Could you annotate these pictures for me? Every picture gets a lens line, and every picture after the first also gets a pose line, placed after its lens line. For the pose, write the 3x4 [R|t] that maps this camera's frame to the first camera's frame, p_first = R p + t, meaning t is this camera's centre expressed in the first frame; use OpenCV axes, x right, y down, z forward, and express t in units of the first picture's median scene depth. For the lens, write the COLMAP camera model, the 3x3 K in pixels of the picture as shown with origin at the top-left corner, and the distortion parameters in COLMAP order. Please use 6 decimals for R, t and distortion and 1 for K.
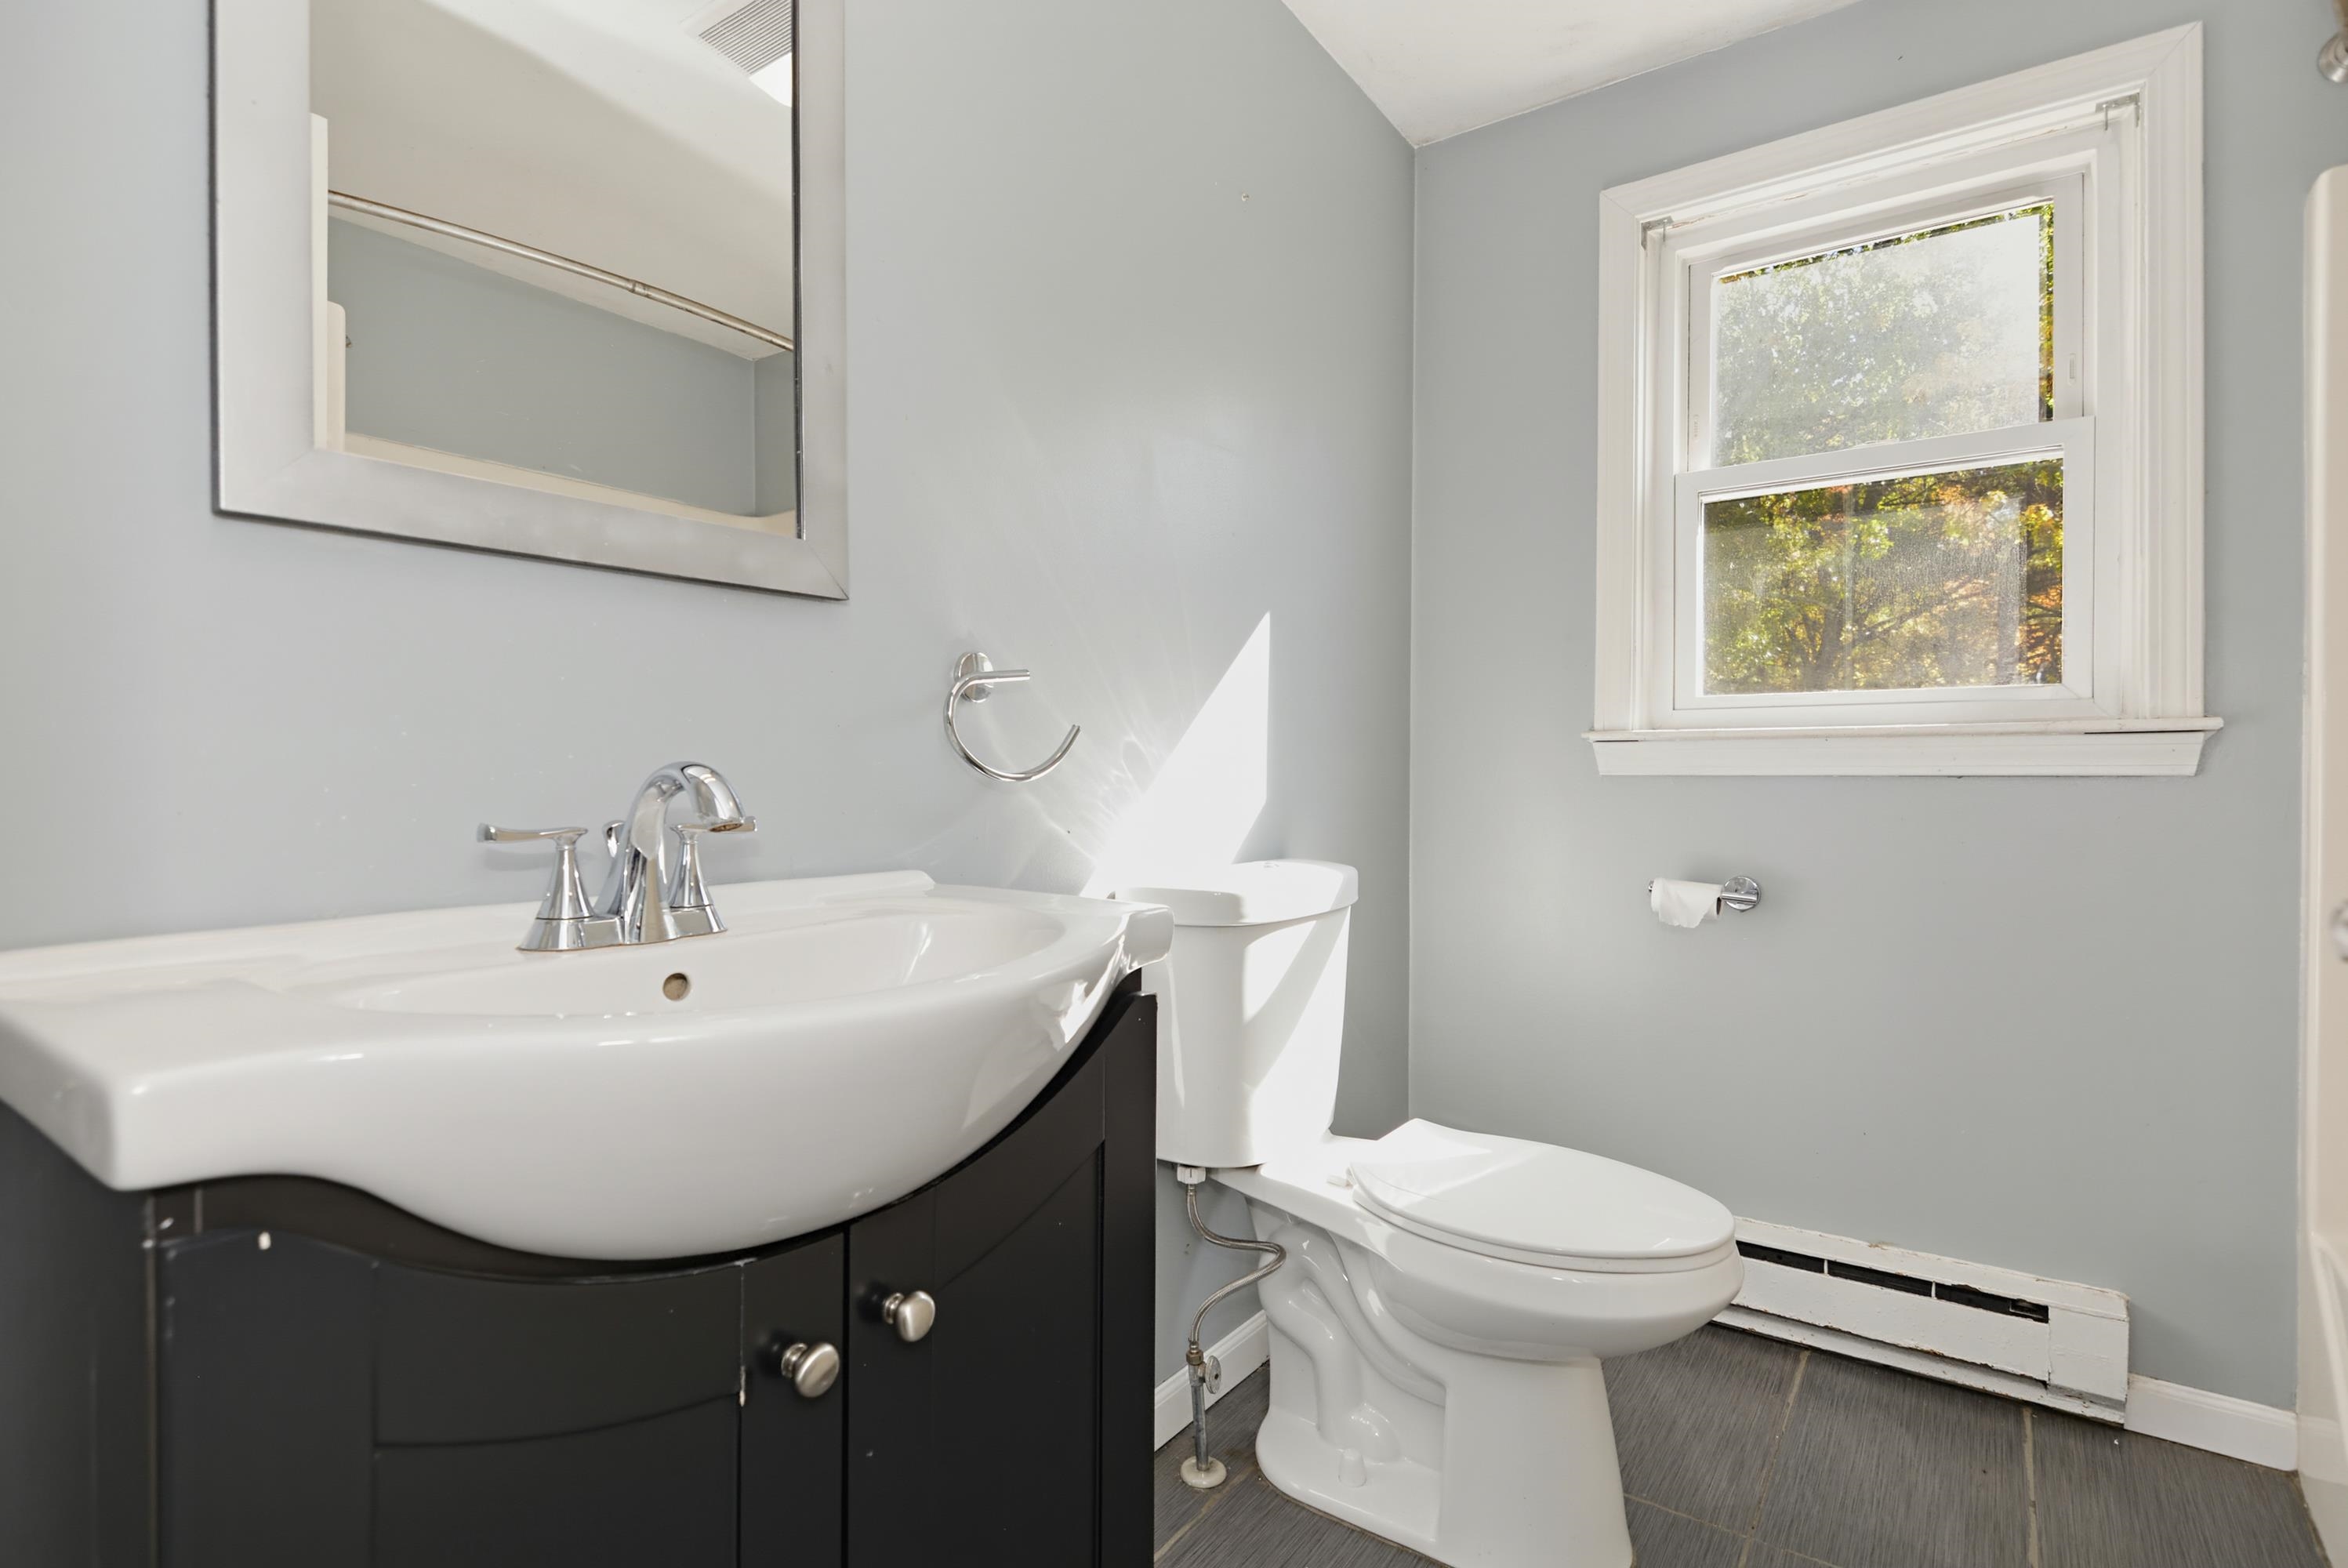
lens RADIAL K [[1149.6, 0, 1163.6], [0, 1149.6, 779.4], [0, 0, 1]] dist [0.000483, -0.007129]
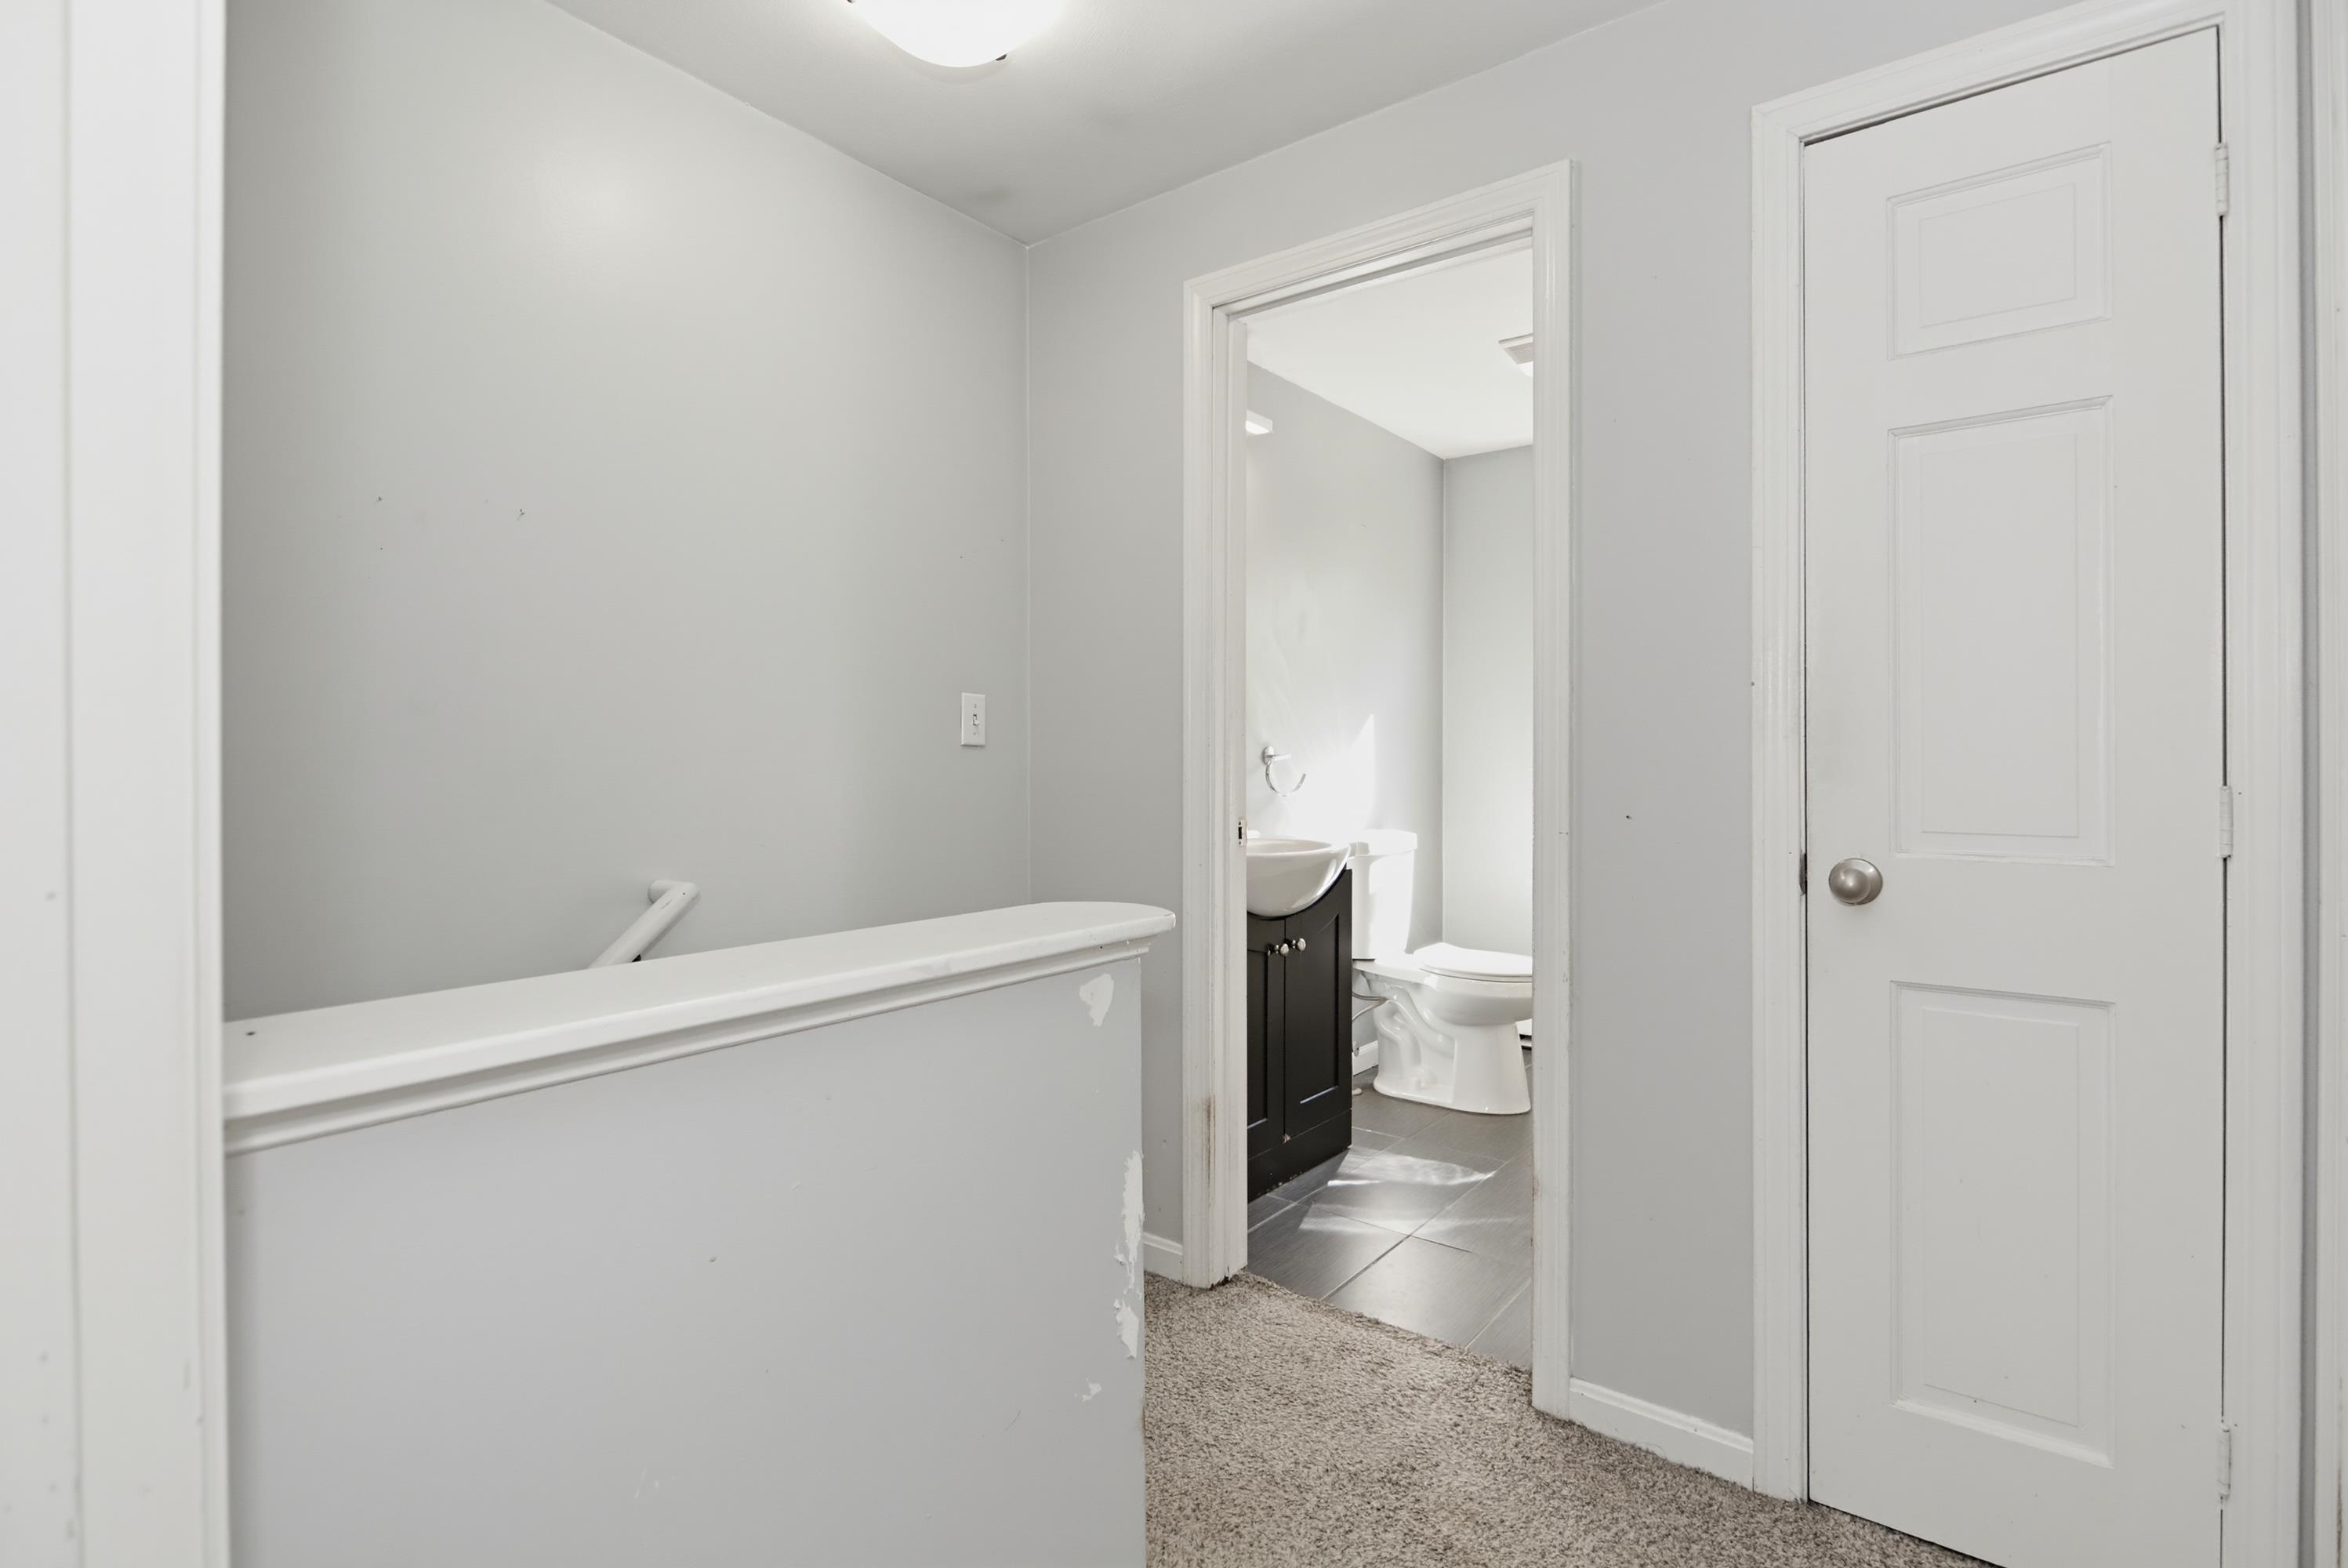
lens RADIAL K [[1149.6, 0, 1163.6], [0, 1149.6, 779.4], [0, 0, 1]] dist [0.000483, -0.007129]
pose [[0.999454, -0.002885, -0.032924, -0.255930], [0.002928, 0.999995, 0.001249, -0.032758], [0.032920, -0.001345, 0.999457, -1.283741]]
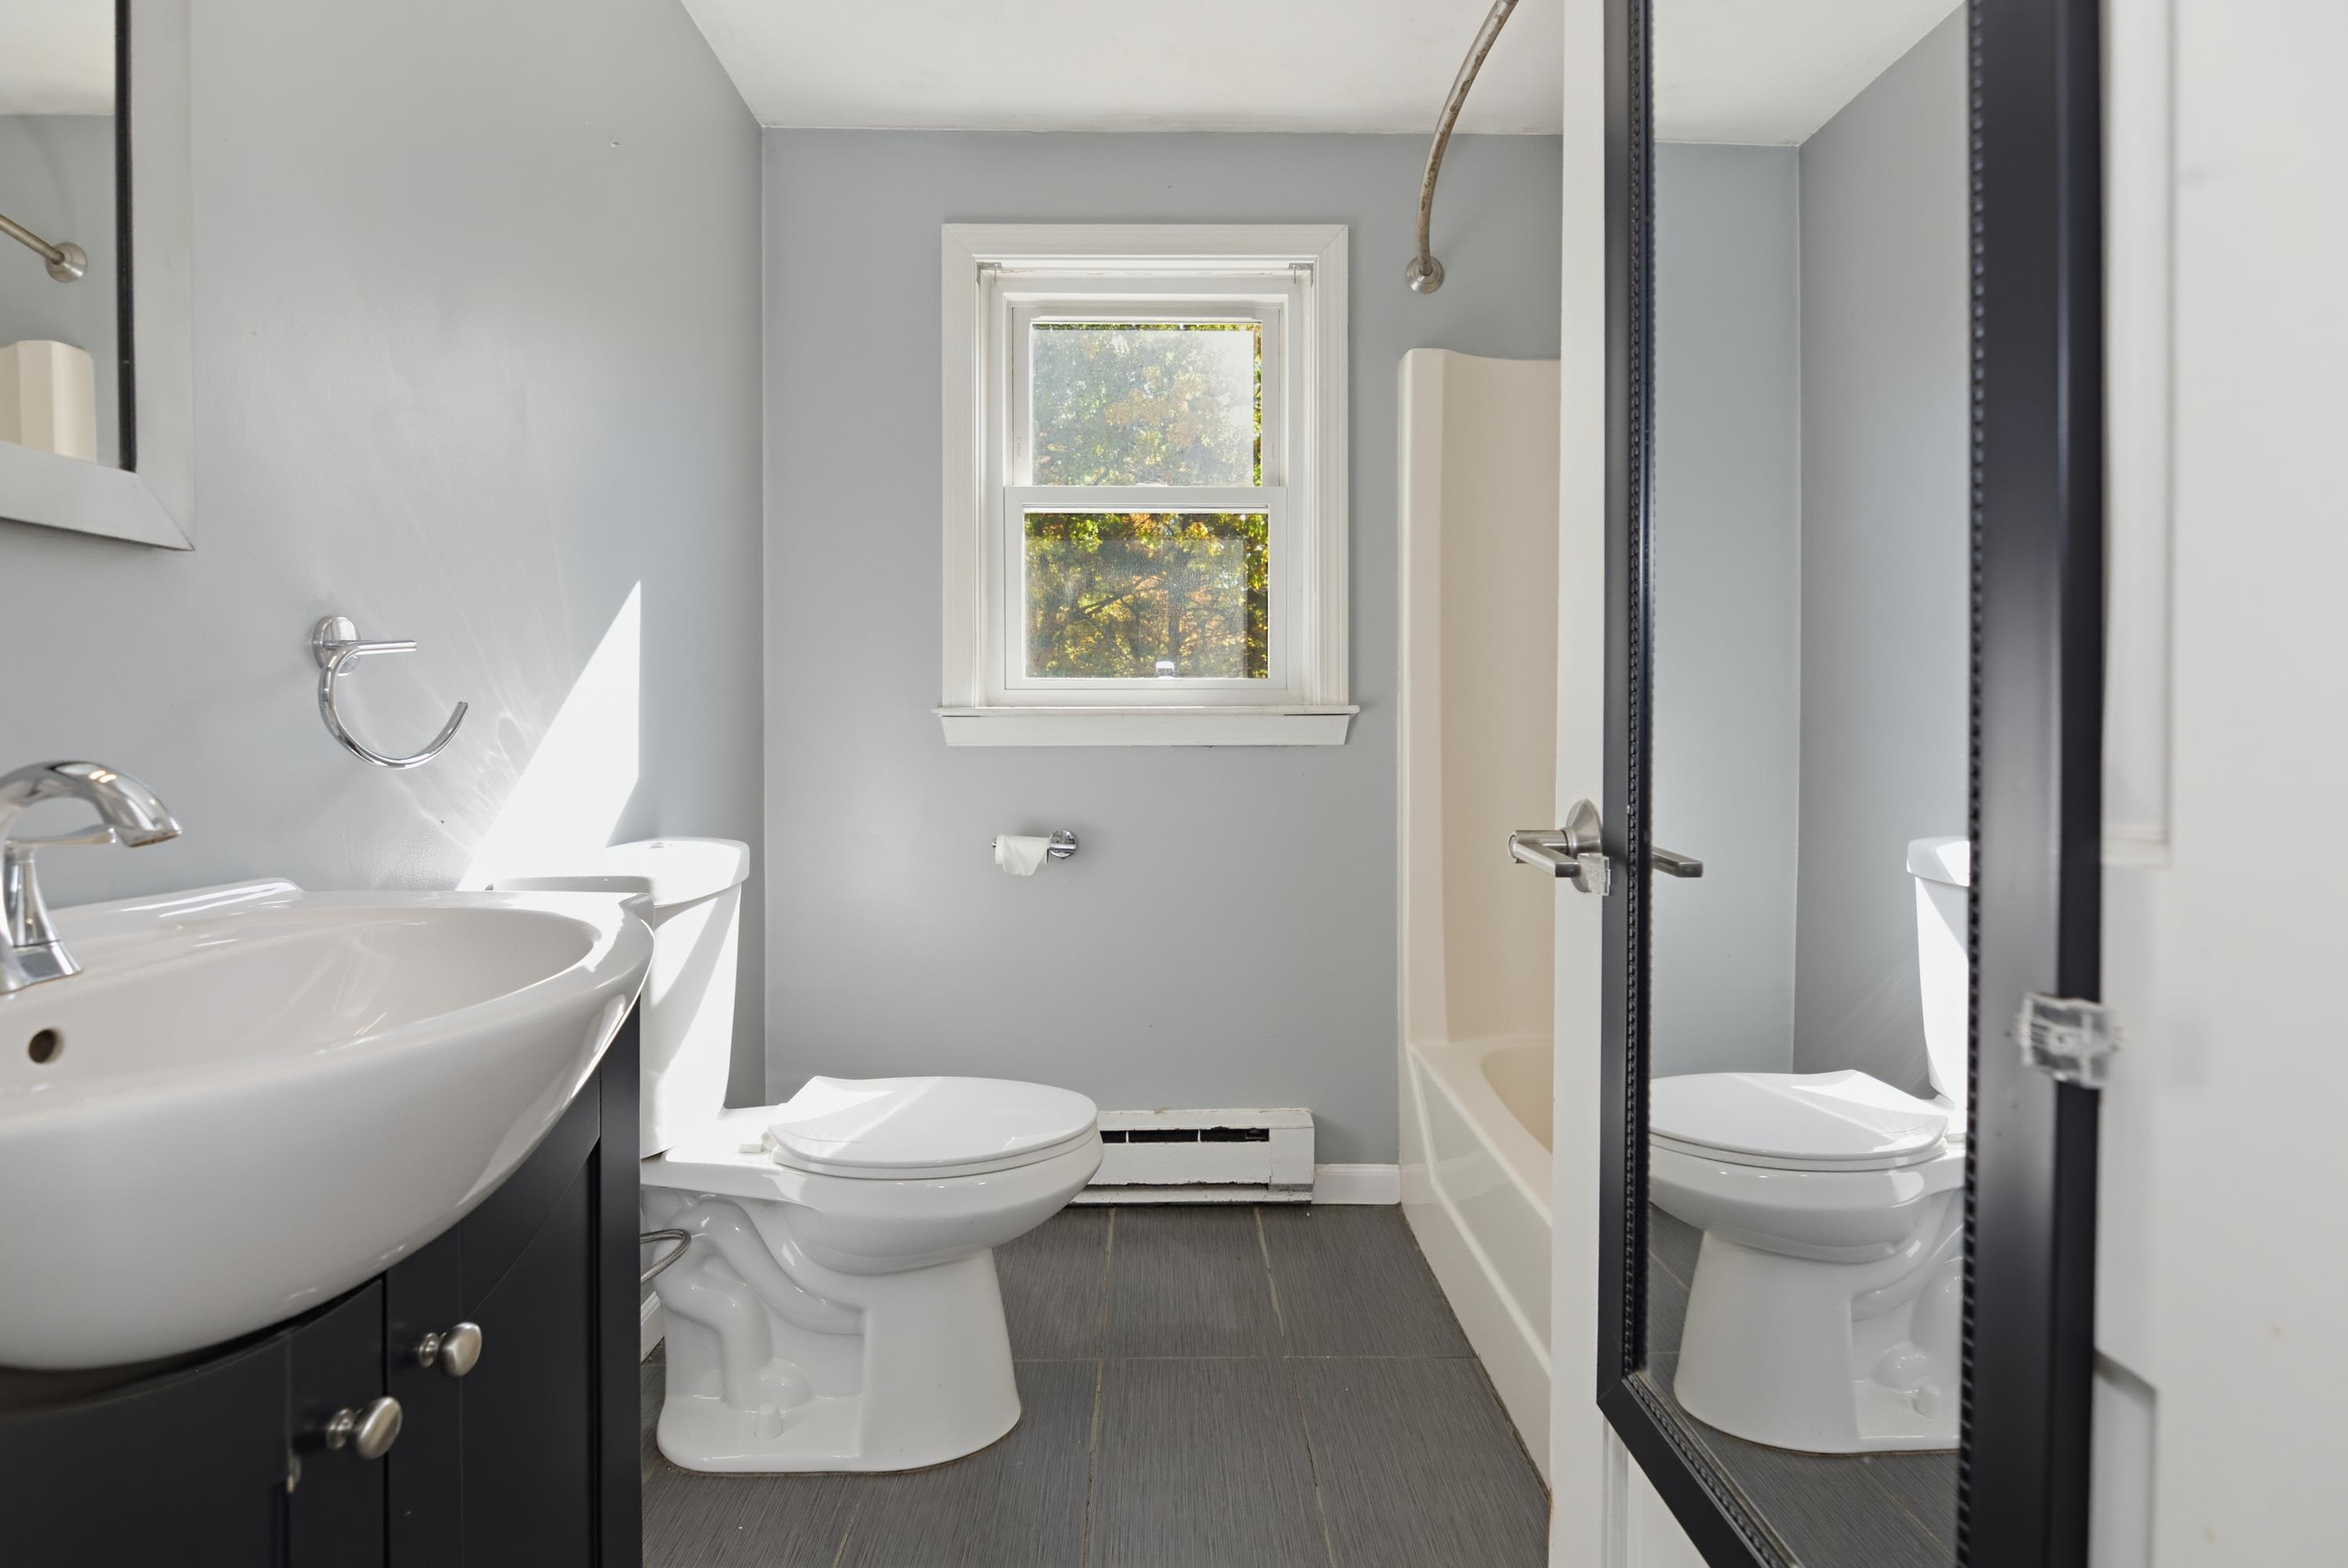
lens RADIAL K [[1156.7, 0, 1176.9], [0, 1156.7, 747.3], [0, 0, 1]] dist [-0.002384, -0.001074]
pose [[0.798113, -0.010813, 0.602410, -0.149574], [0.006556, 0.999936, 0.009263, -0.014345], [-0.602471, -0.003444, 0.798133, -0.046150]]
